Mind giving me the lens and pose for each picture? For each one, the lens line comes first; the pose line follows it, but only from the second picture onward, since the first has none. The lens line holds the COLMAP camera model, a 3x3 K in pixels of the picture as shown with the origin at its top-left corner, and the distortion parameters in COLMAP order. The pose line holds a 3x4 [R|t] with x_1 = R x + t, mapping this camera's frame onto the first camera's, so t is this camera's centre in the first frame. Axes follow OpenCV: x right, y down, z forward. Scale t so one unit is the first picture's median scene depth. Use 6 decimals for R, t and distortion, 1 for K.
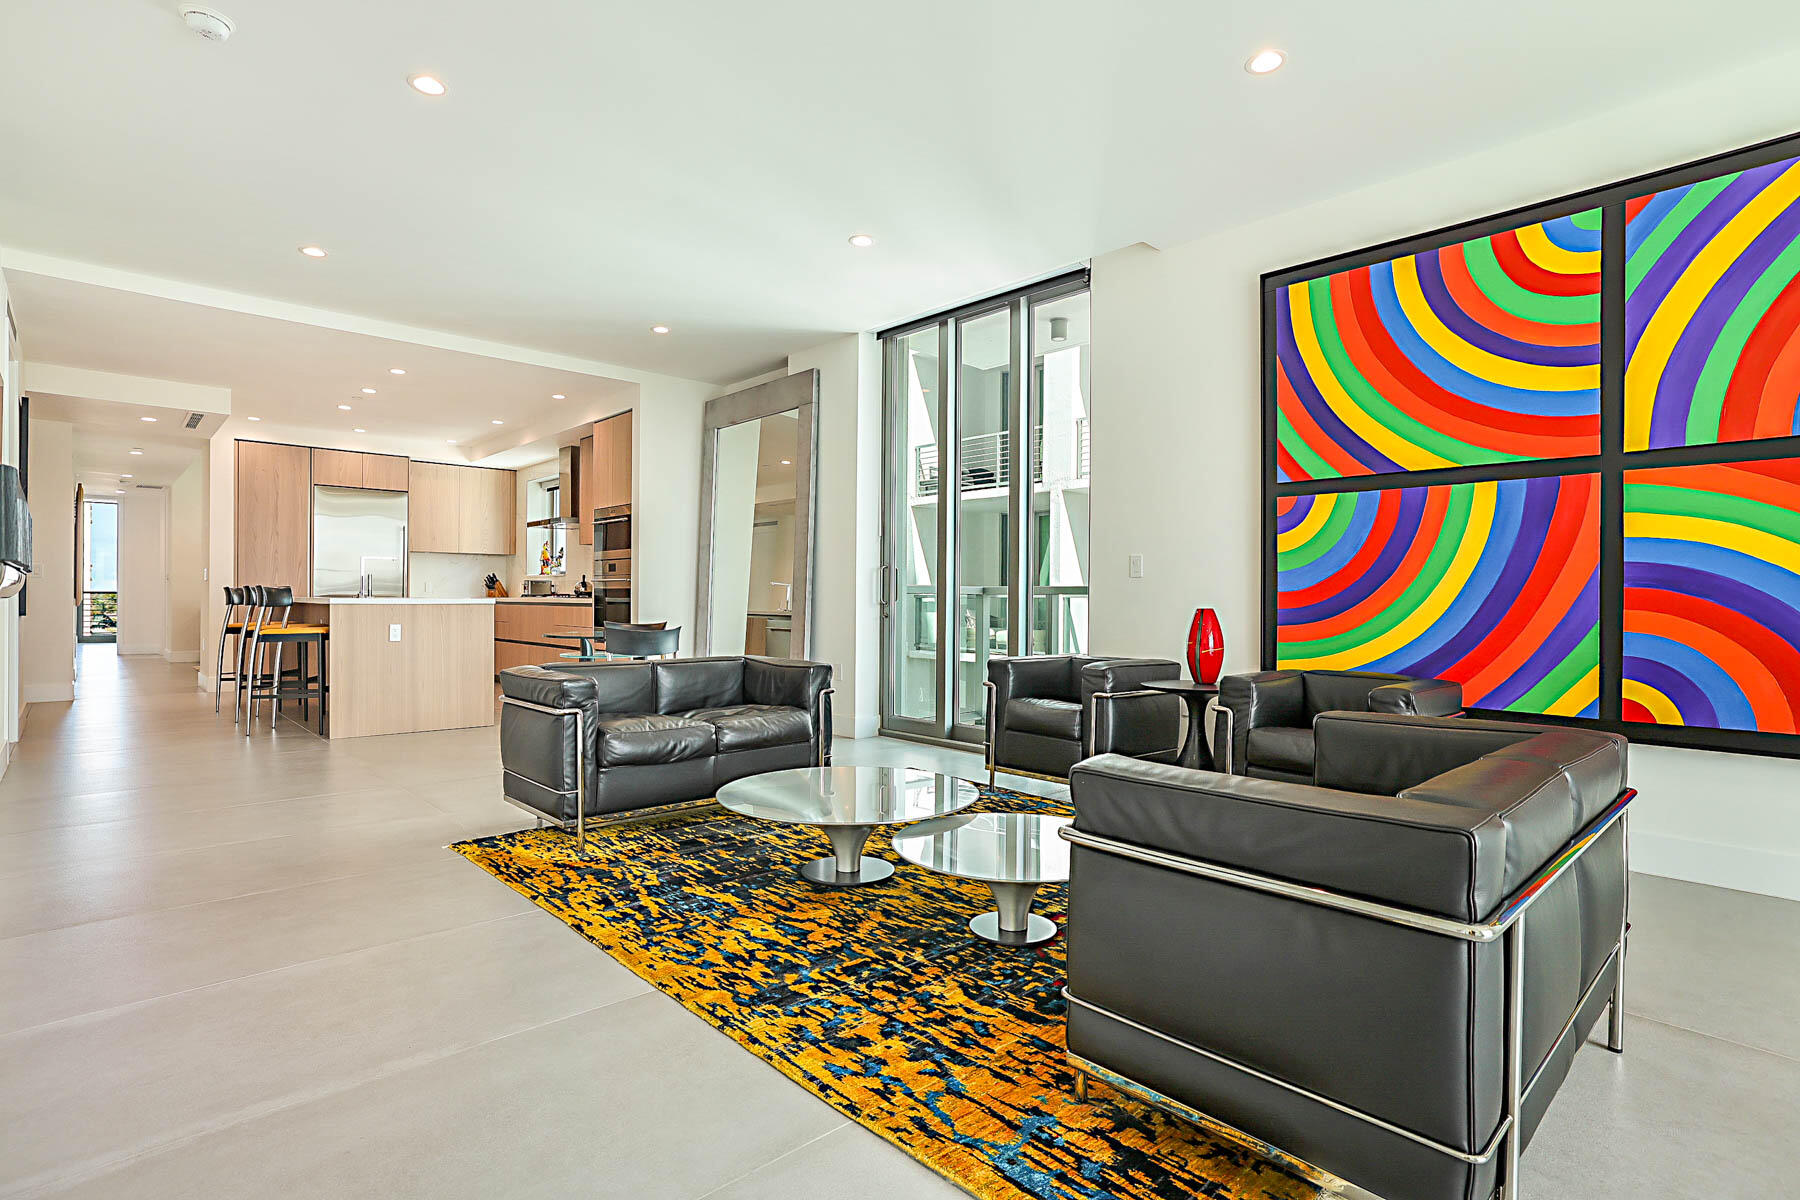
lens RADIAL K [[867.9, 0, 896.7], [0, 867.9, 598.5], [0, 0, 1]] dist [-0.017408, 0.000746]
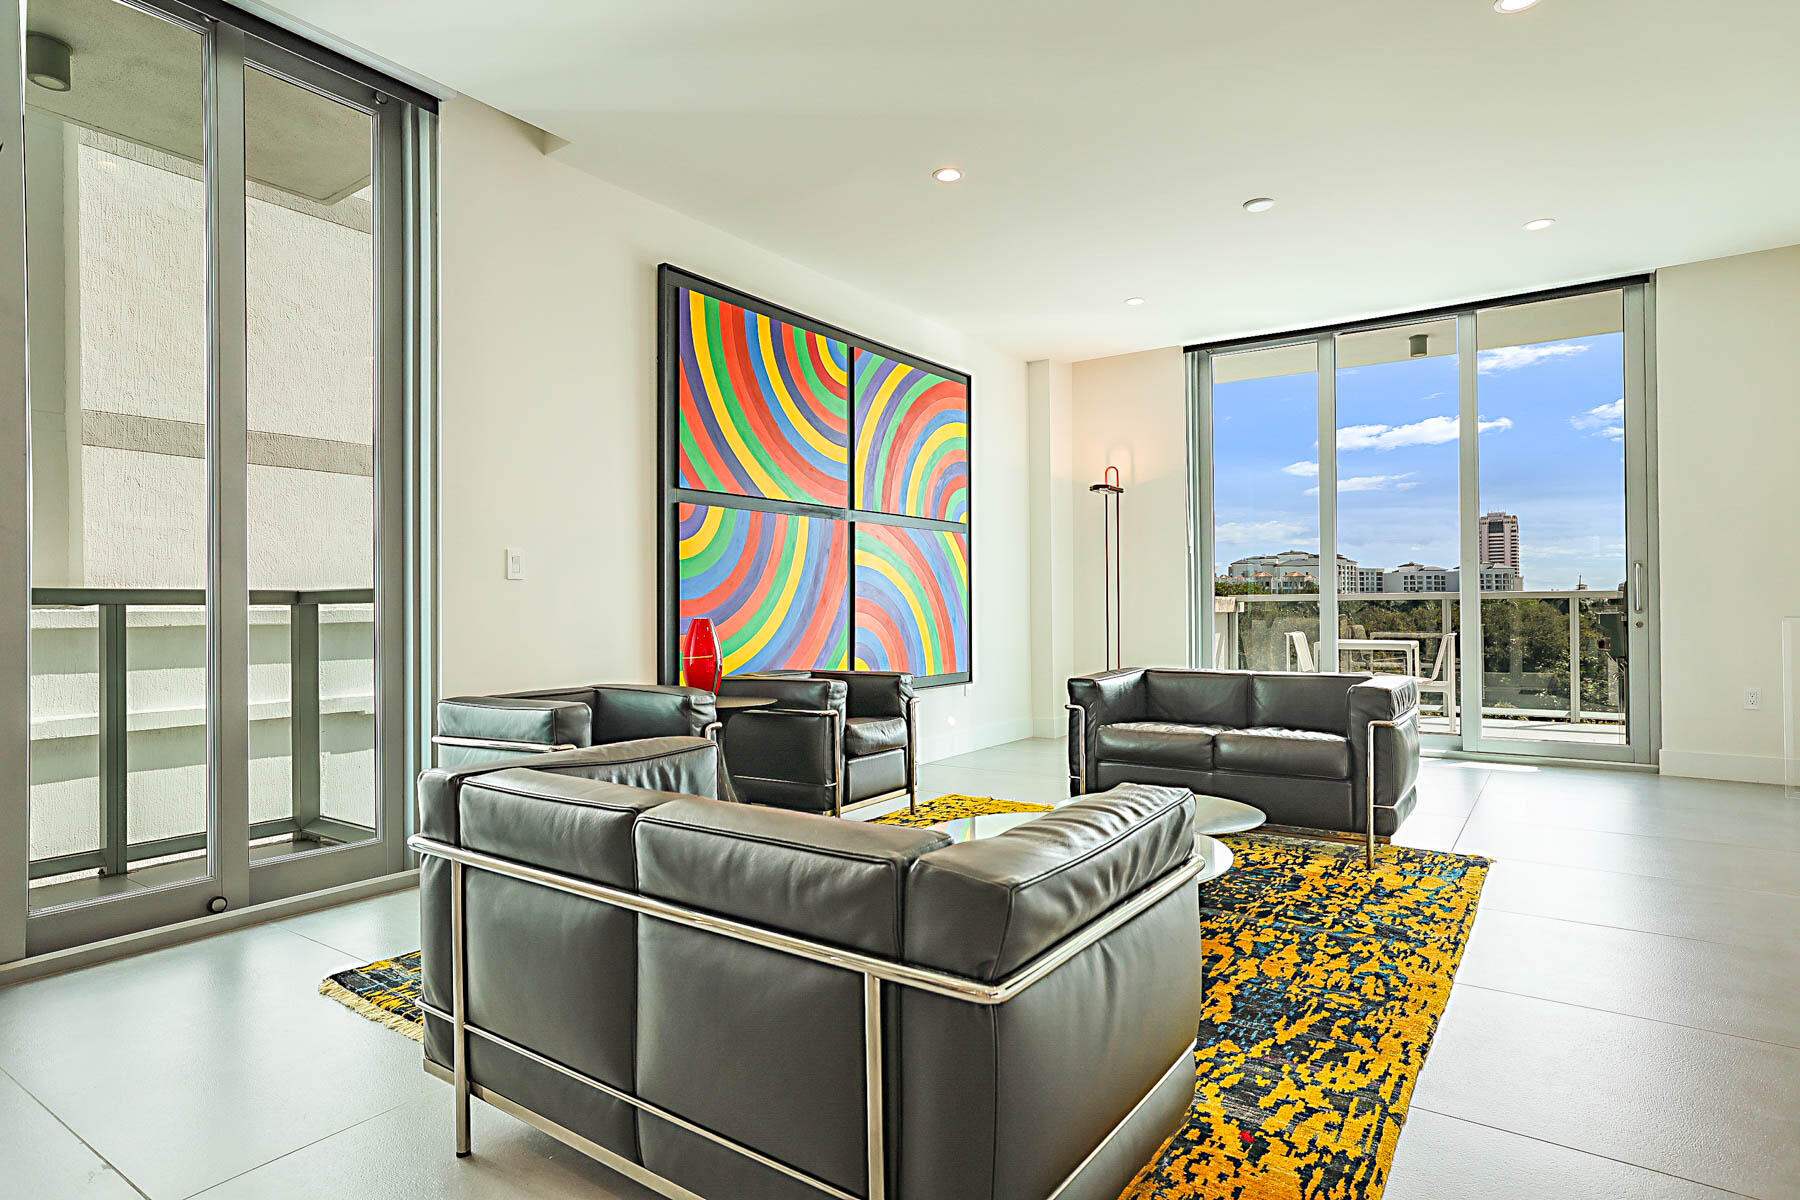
lens RADIAL K [[982.9, 0, 891.7], [0, 982.9, 596.2], [0, 0, 1]] dist [-0.019709, -0.000028]
pose [[-0.196430, 0.014931, 0.980404, -1.131161], [0.015036, 0.999812, -0.012213, 0.006385], [-0.980403, 0.012343, -0.196617, 1.660239]]
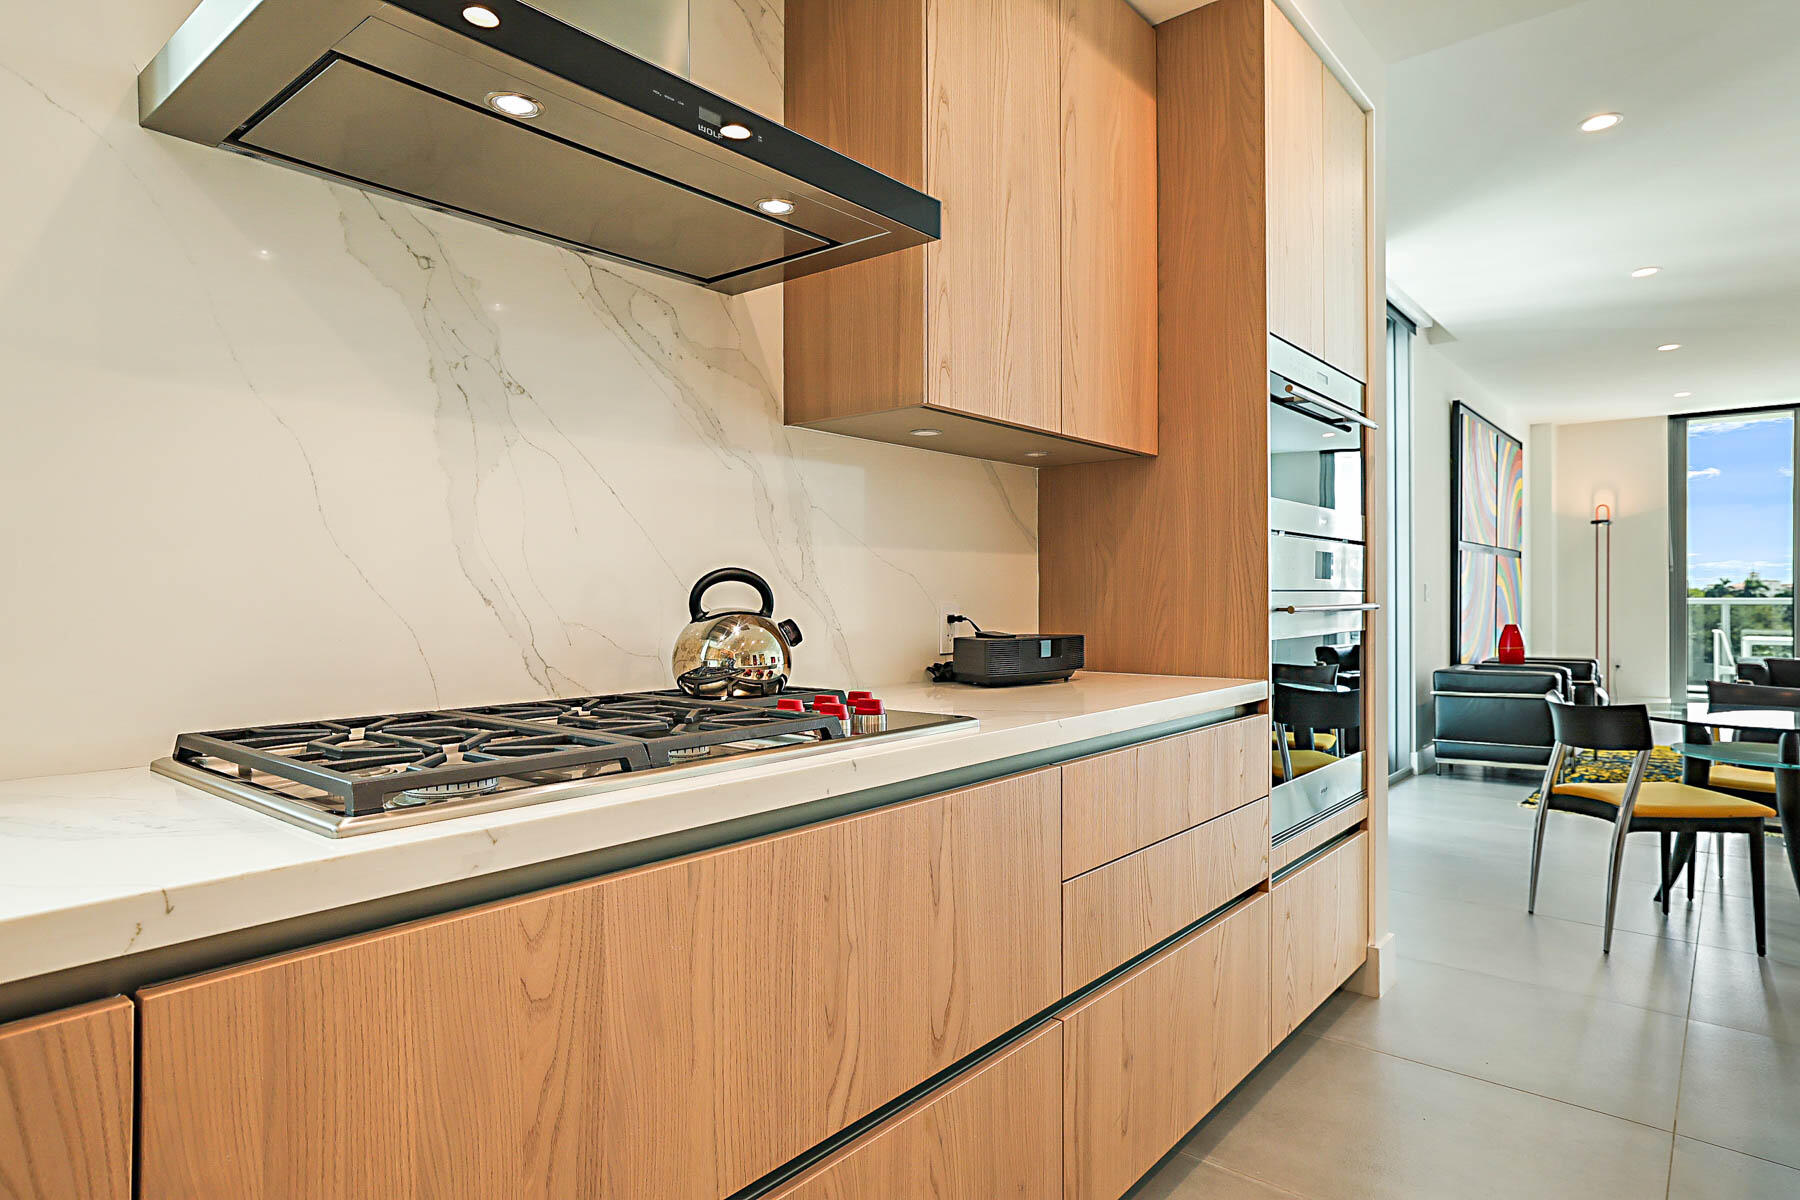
lens RADIAL K [[1012.6, 0, 901.7], [0, 1012.6, 599.1], [0, 0, 1]] dist [-0.001386, -0.000205]
pose [[-0.122927, -0.010464, 0.992361, -1.853344], [0.005570, 0.999921, 0.011234, -0.079256], [-0.992400, 0.006908, -0.122859, 3.297905]]
